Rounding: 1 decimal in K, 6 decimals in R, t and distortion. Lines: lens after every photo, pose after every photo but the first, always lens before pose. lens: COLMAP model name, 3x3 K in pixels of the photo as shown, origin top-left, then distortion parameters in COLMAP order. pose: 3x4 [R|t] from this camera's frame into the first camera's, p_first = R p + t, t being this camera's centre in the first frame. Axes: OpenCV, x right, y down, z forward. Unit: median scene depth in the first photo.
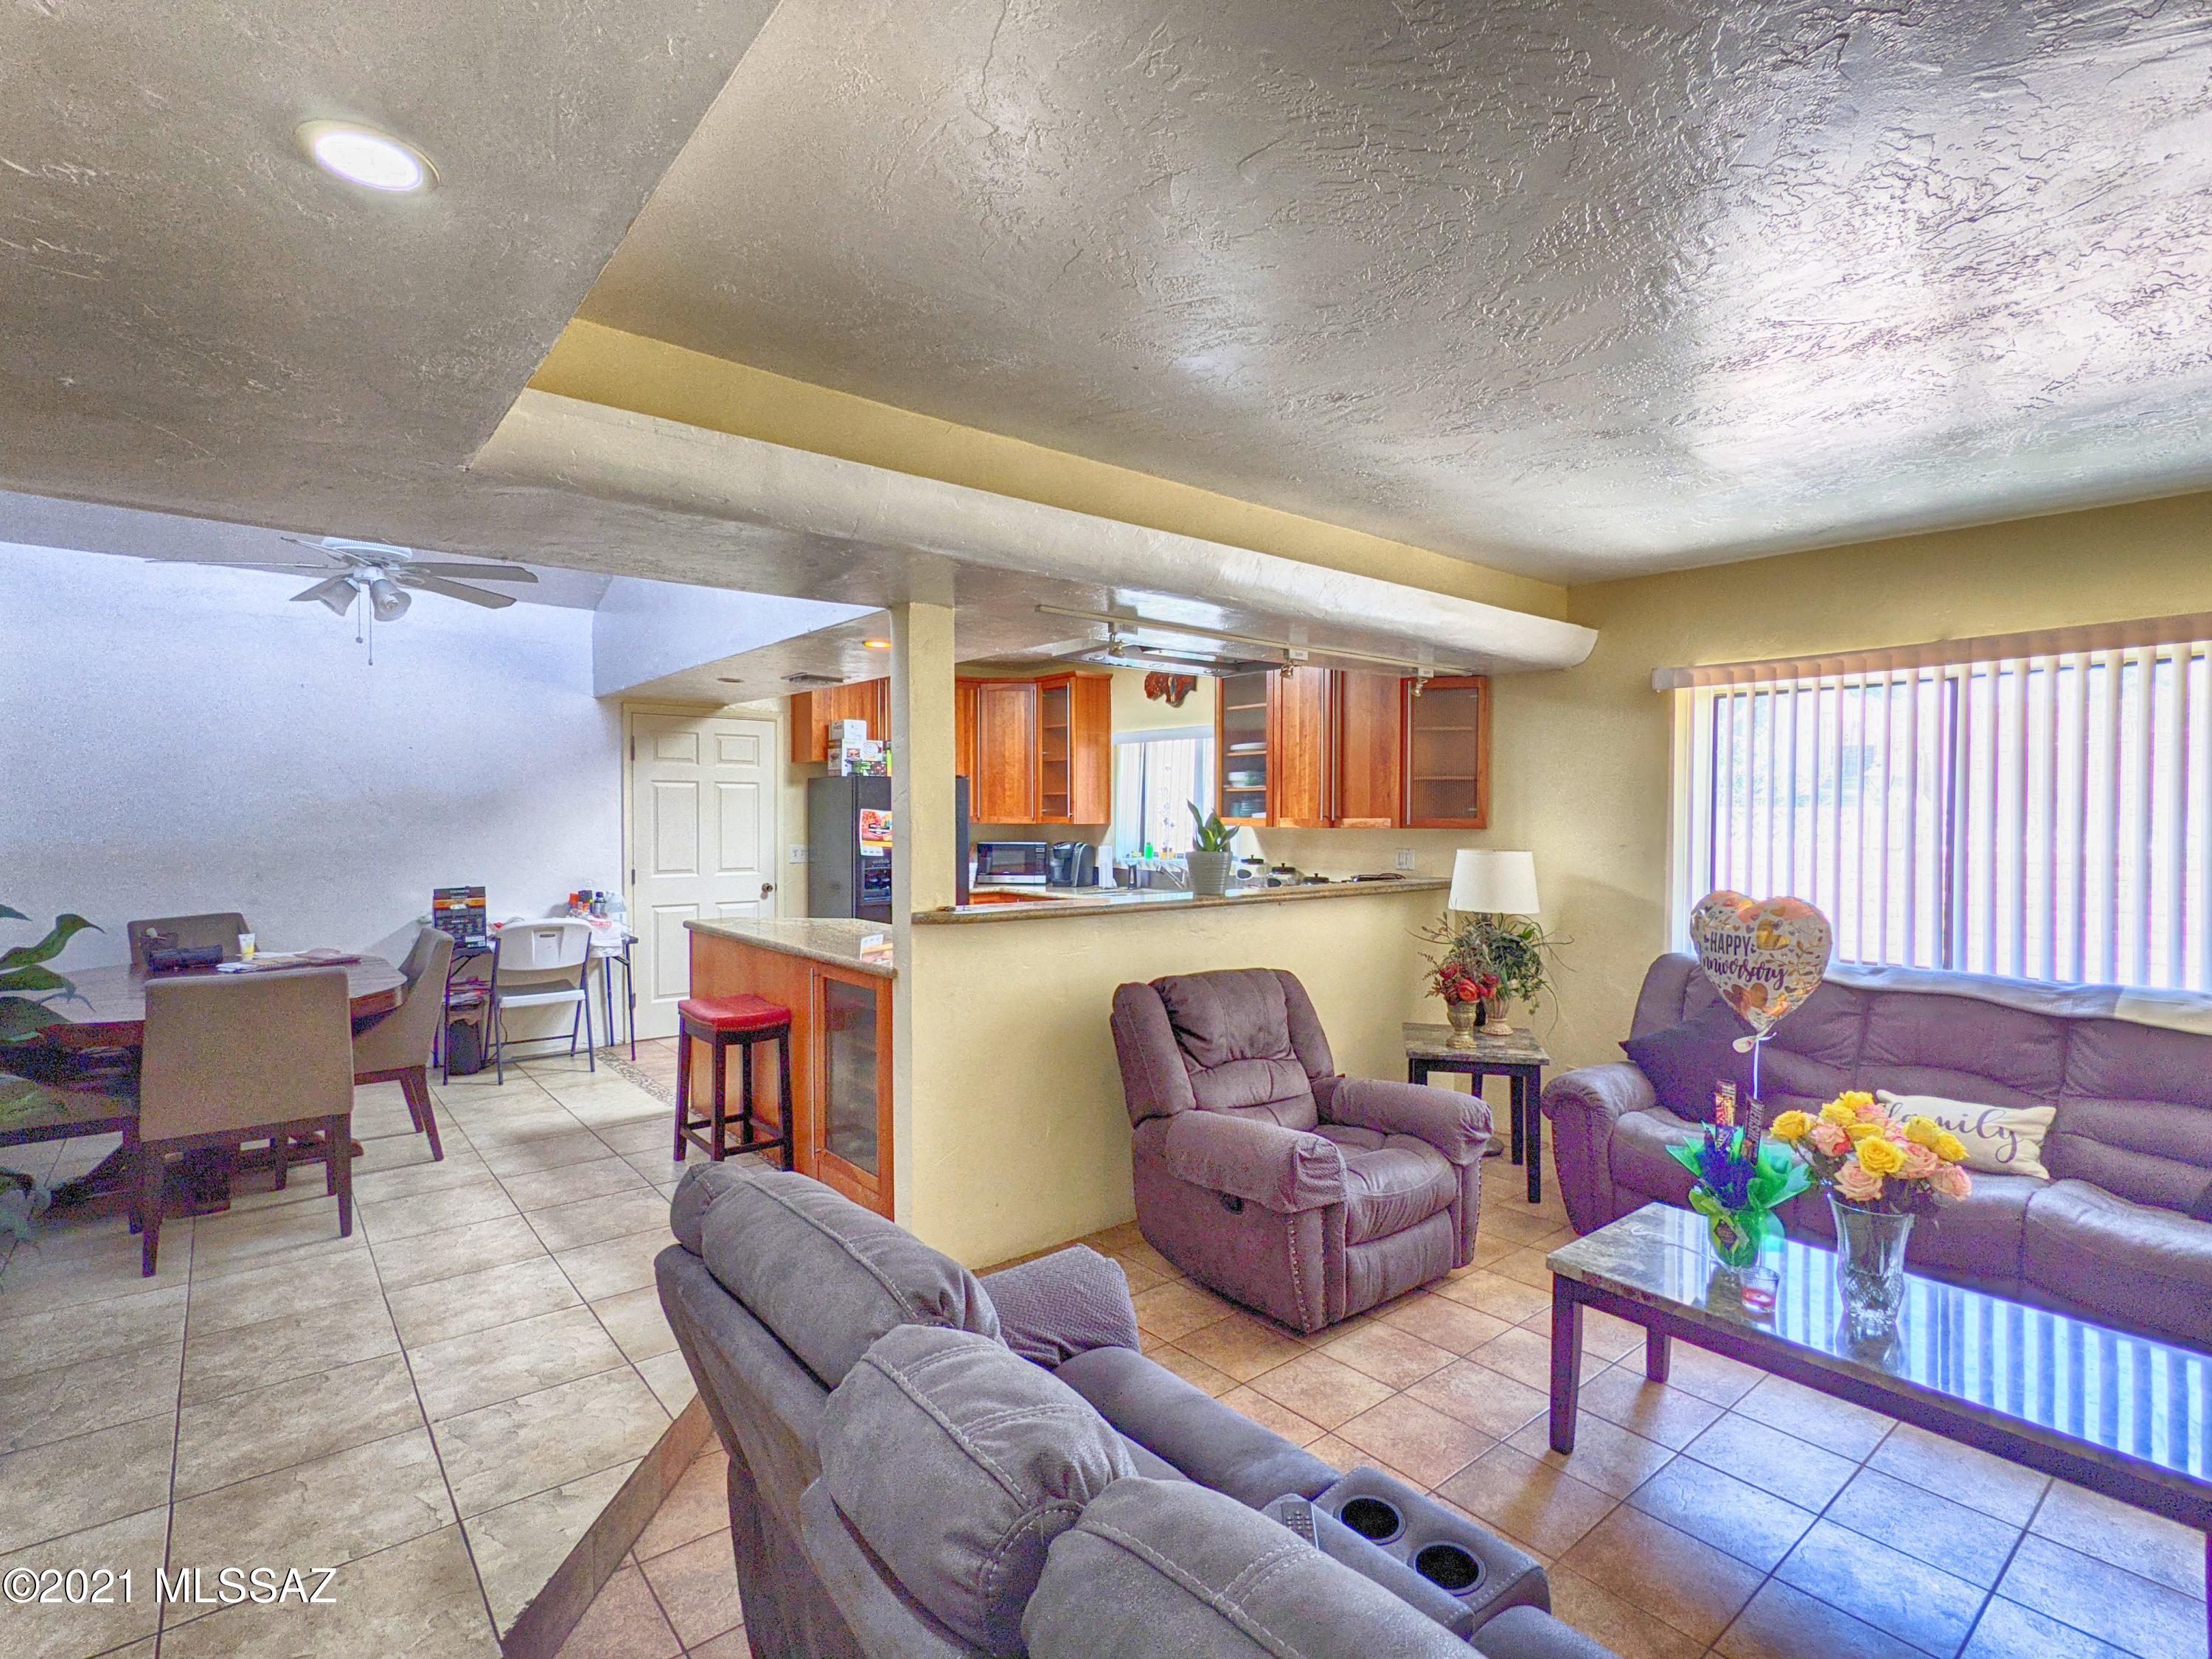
lens RADIAL K [[1069.2, 0, 1107.0], [0, 1069.2, 827.7], [0, 0, 1]] dist [0.003856, 0.001473]
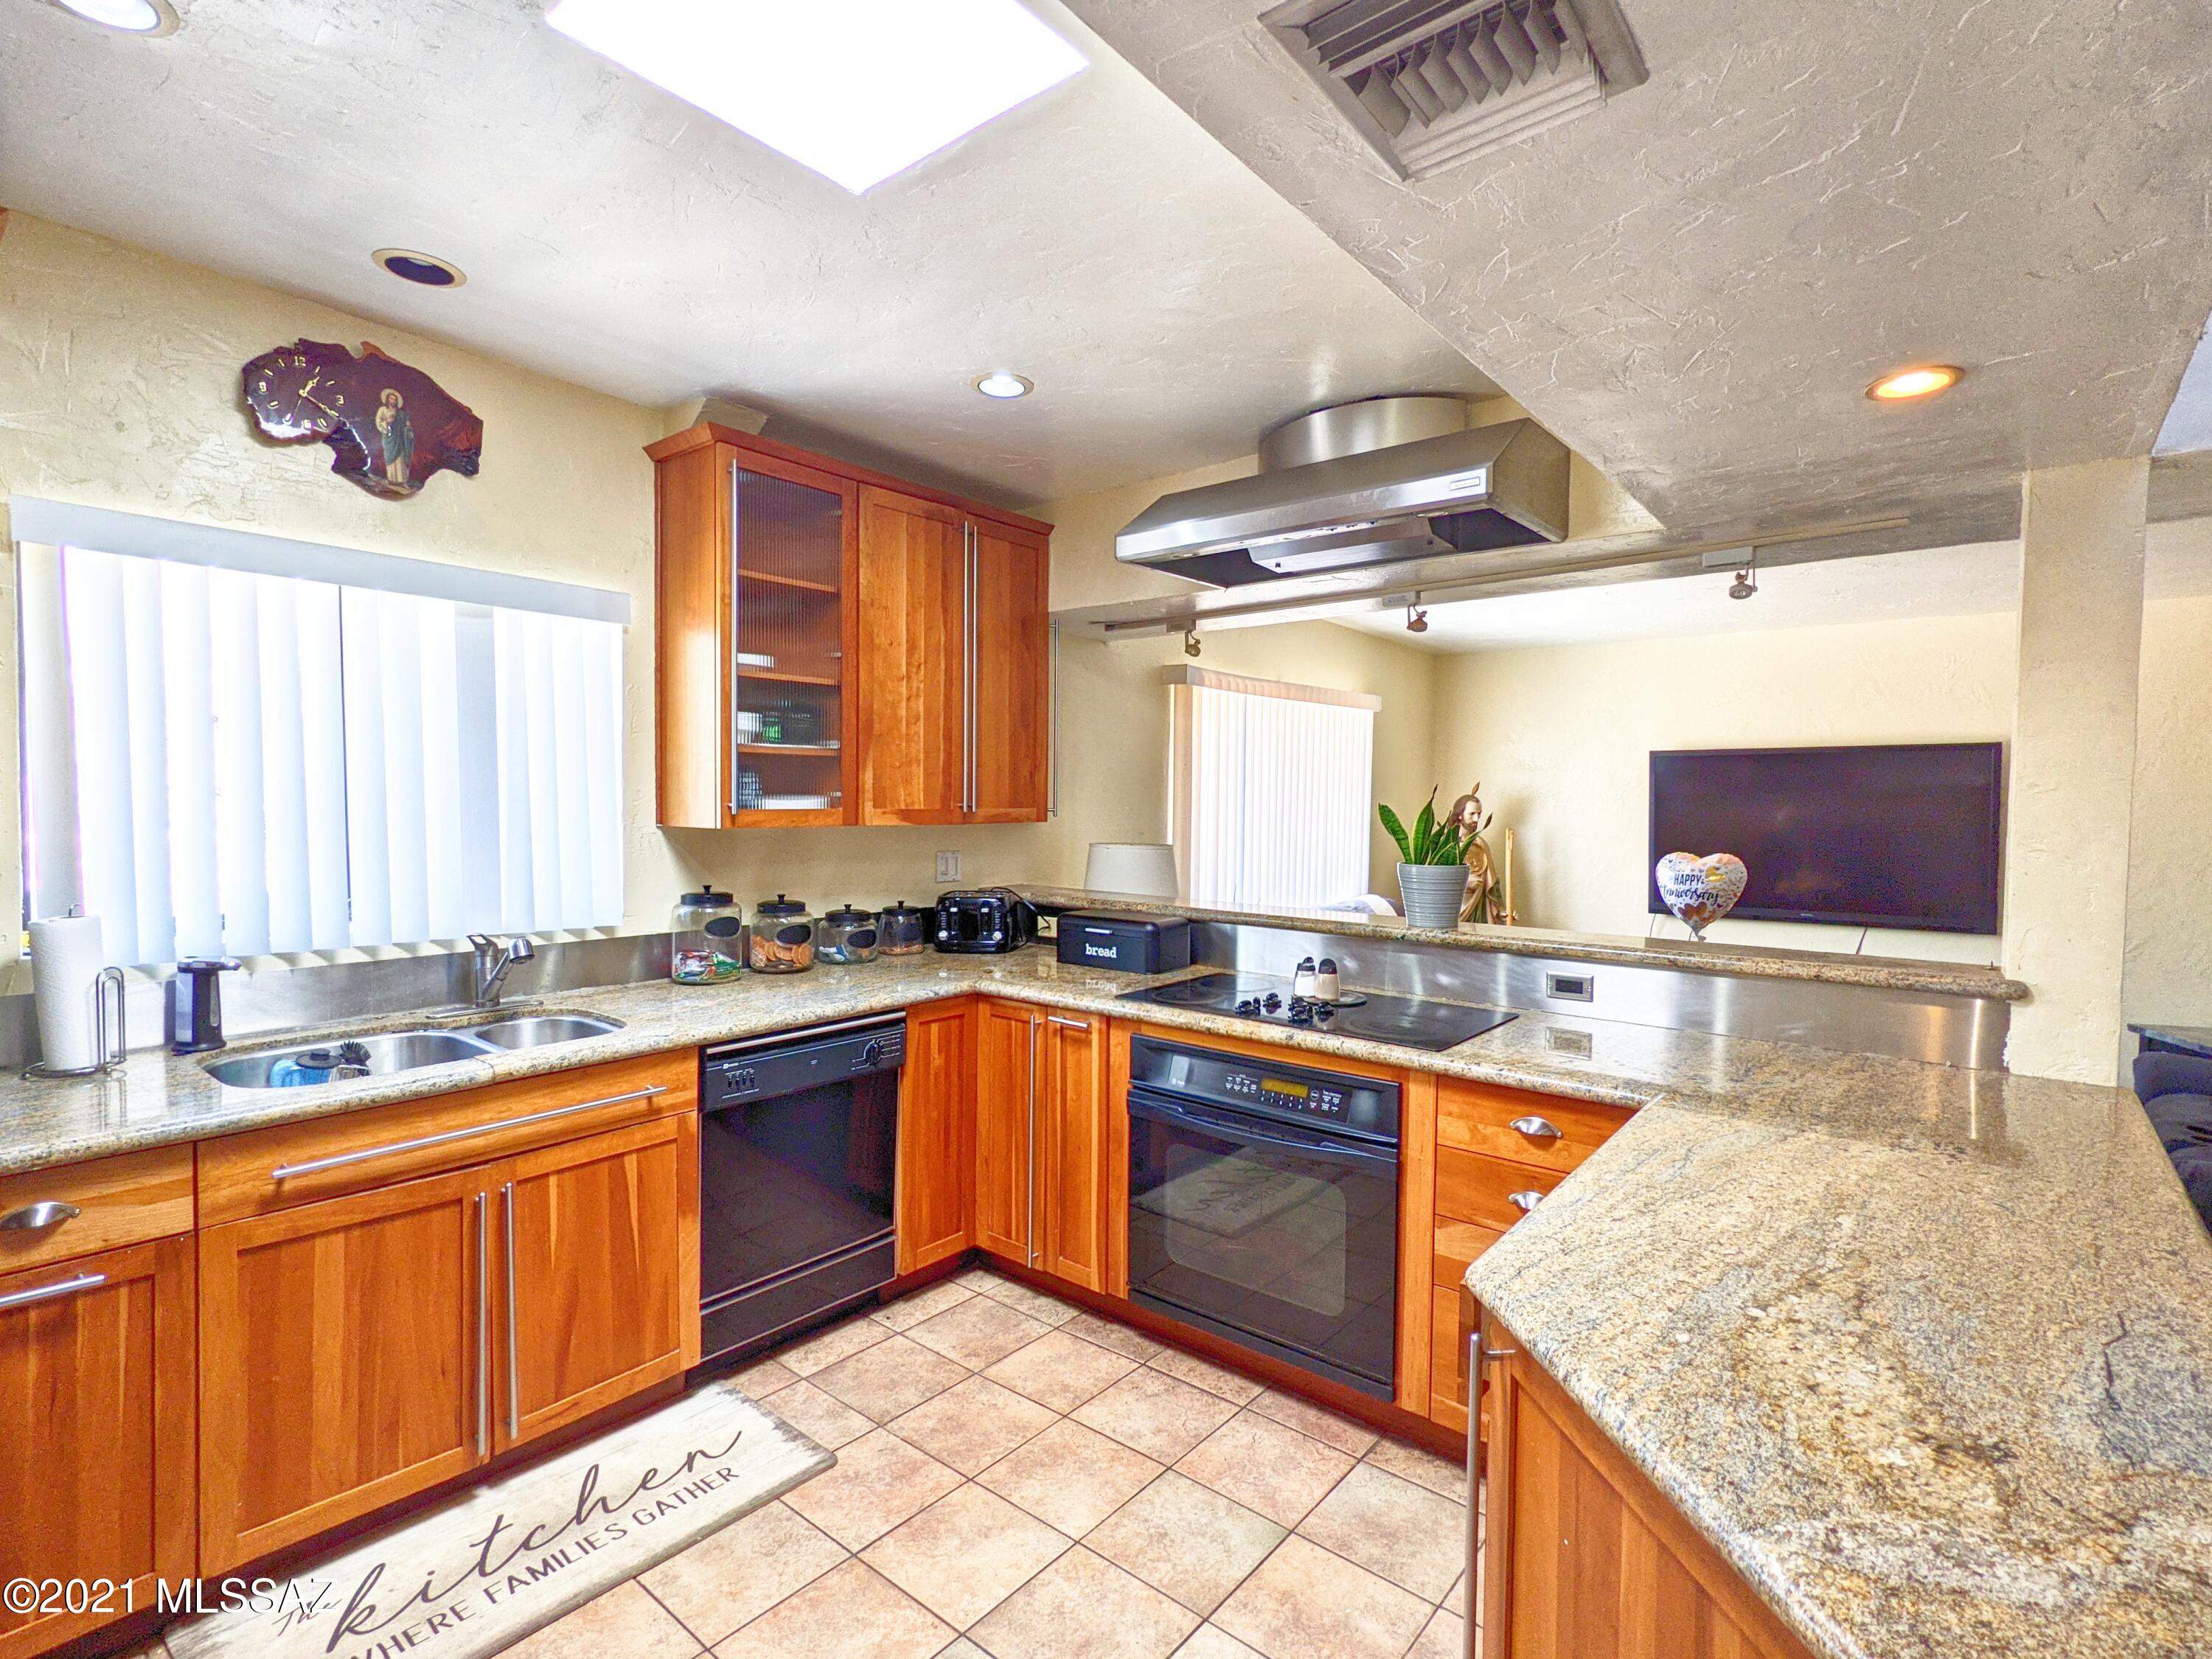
lens RADIAL K [[1069.2, 0, 1105.4], [0, 1069.2, 833.9], [0, 0, 1]] dist [0.003856, 0.001473]
pose [[-0.188554, -0.039004, 0.981288, -0.317931], [0.001621, 0.999197, 0.040027, -0.014301], [-0.982061, 0.009138, -0.188339, 0.793598]]
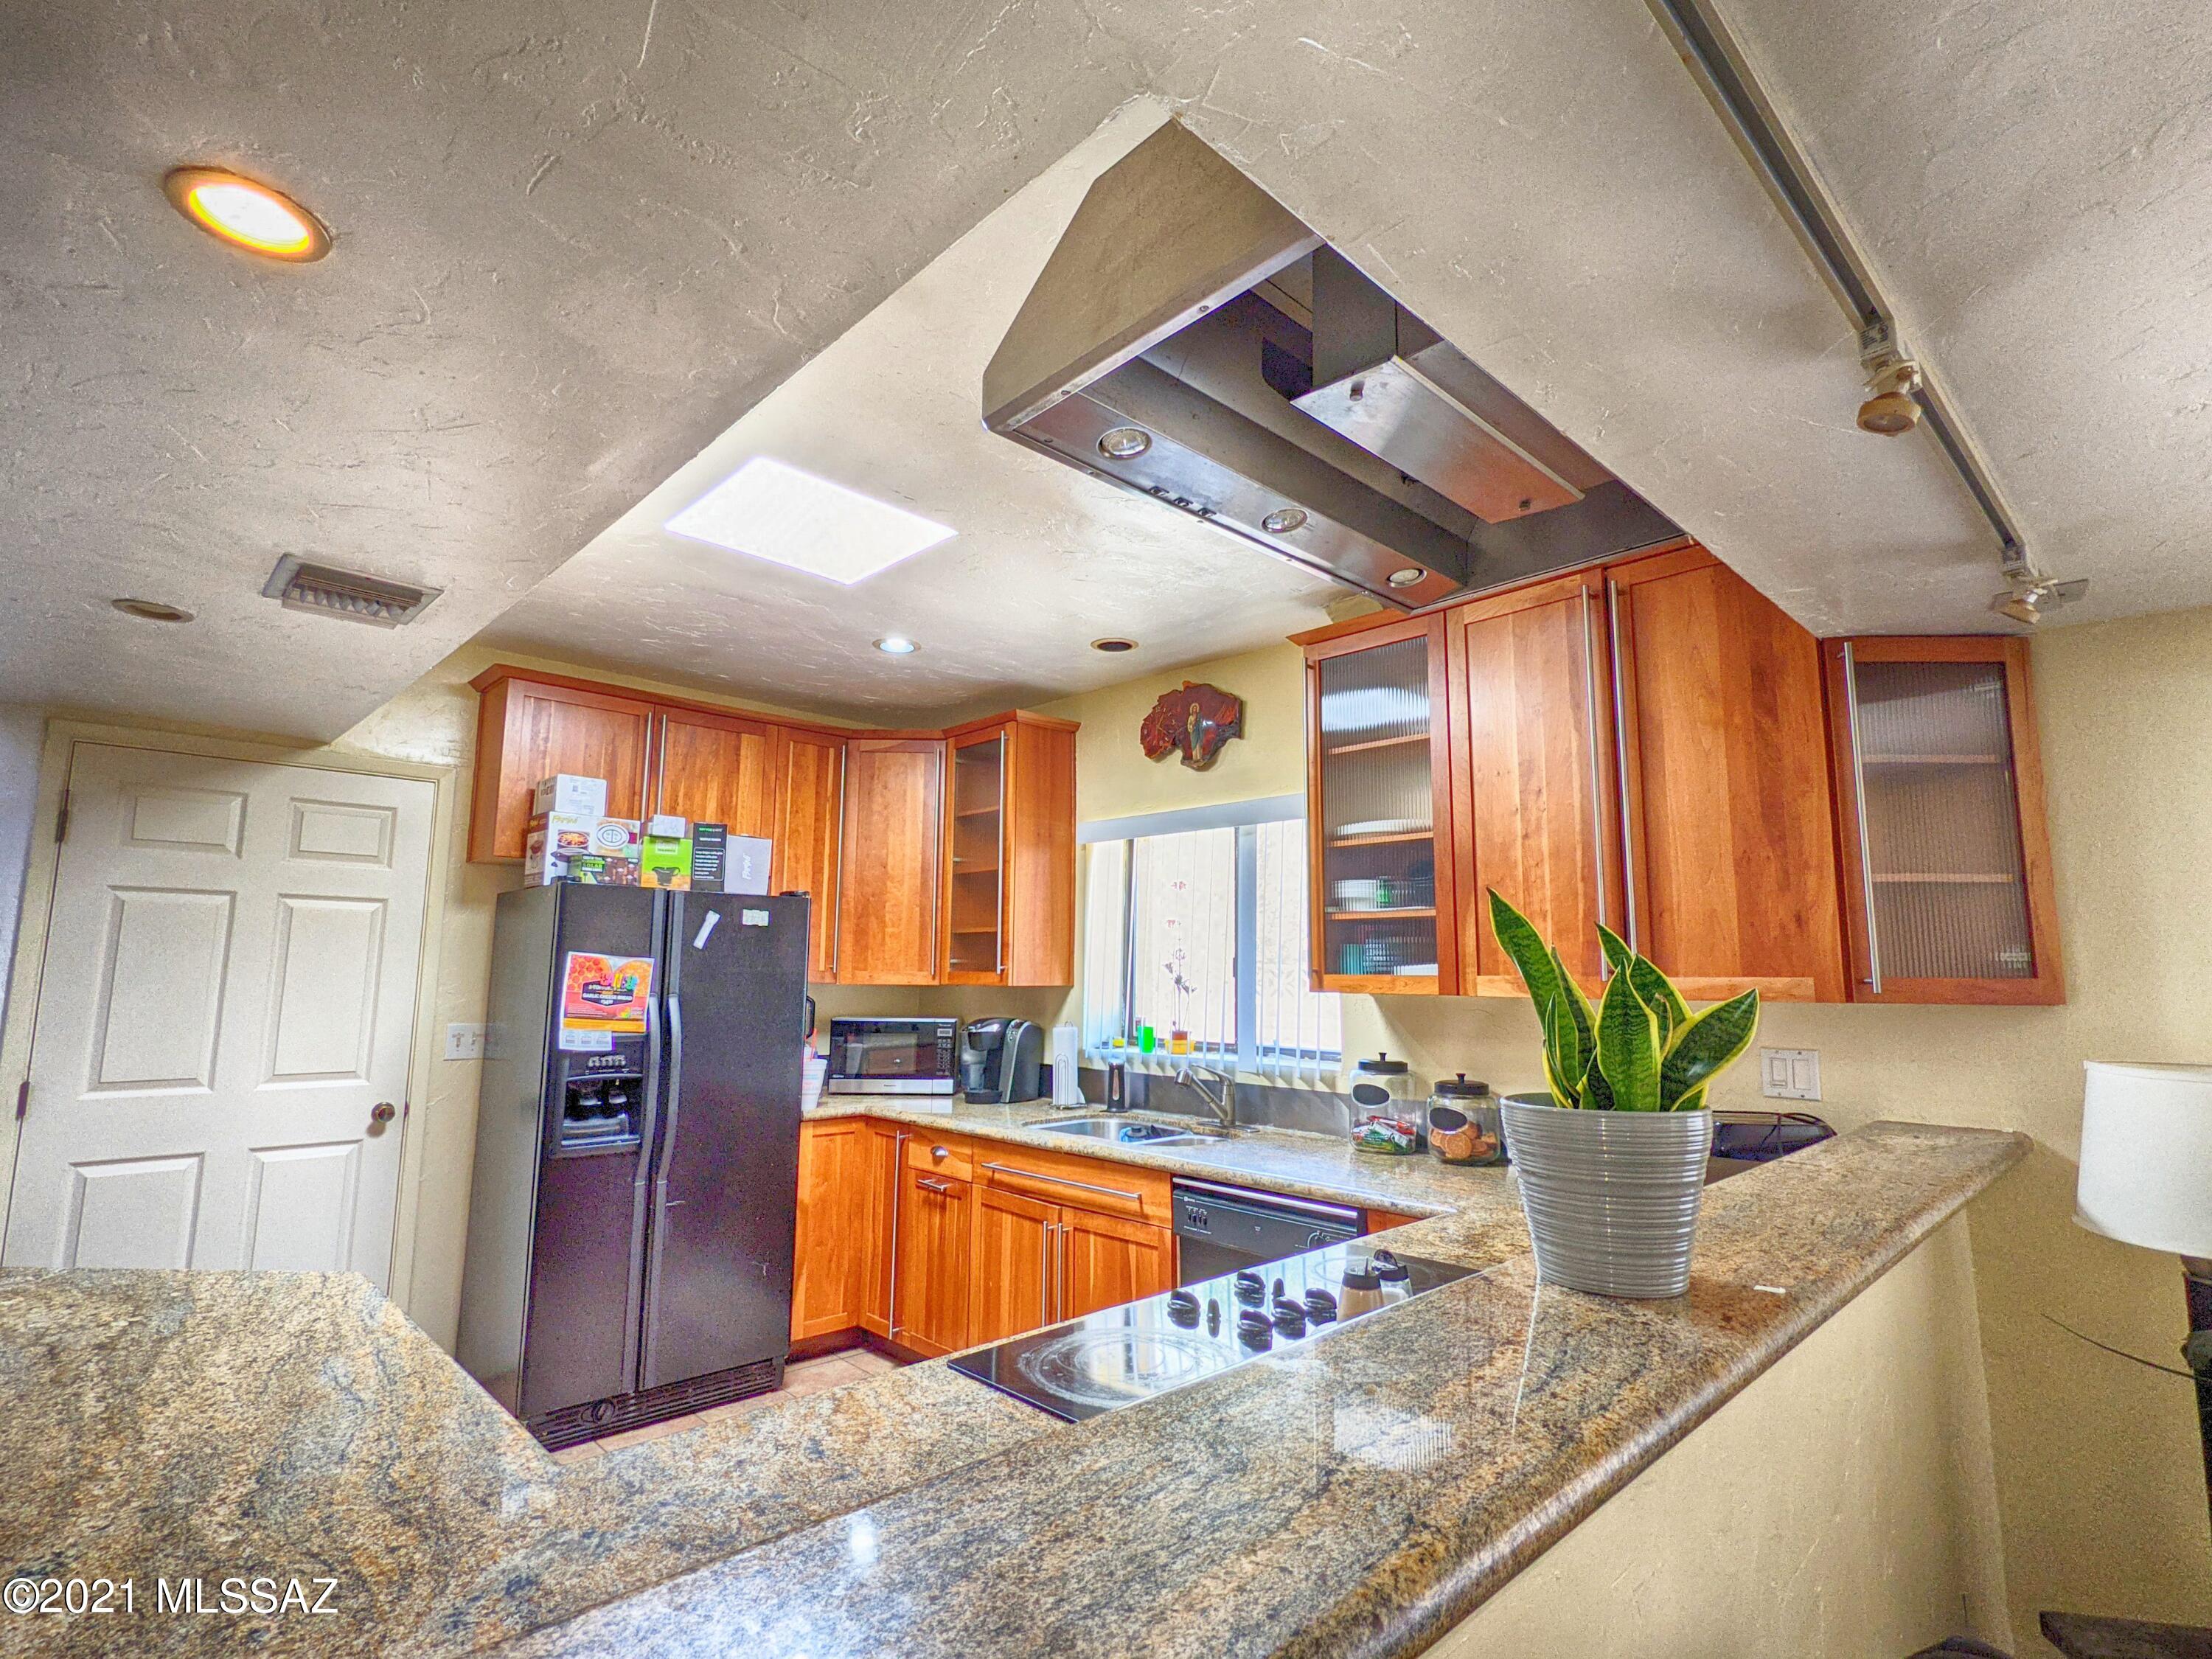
lens RADIAL K [[1069.2, 0, 1103.6], [0, 1069.2, 831.7], [0, 0, 1]] dist [0.003856, 0.001473]
pose [[0.997358, 0.017189, 0.070586, -0.022111], [-0.006604, 0.989034, -0.147539, -0.001270], [-0.072348, 0.146683, 0.986534, 0.448139]]
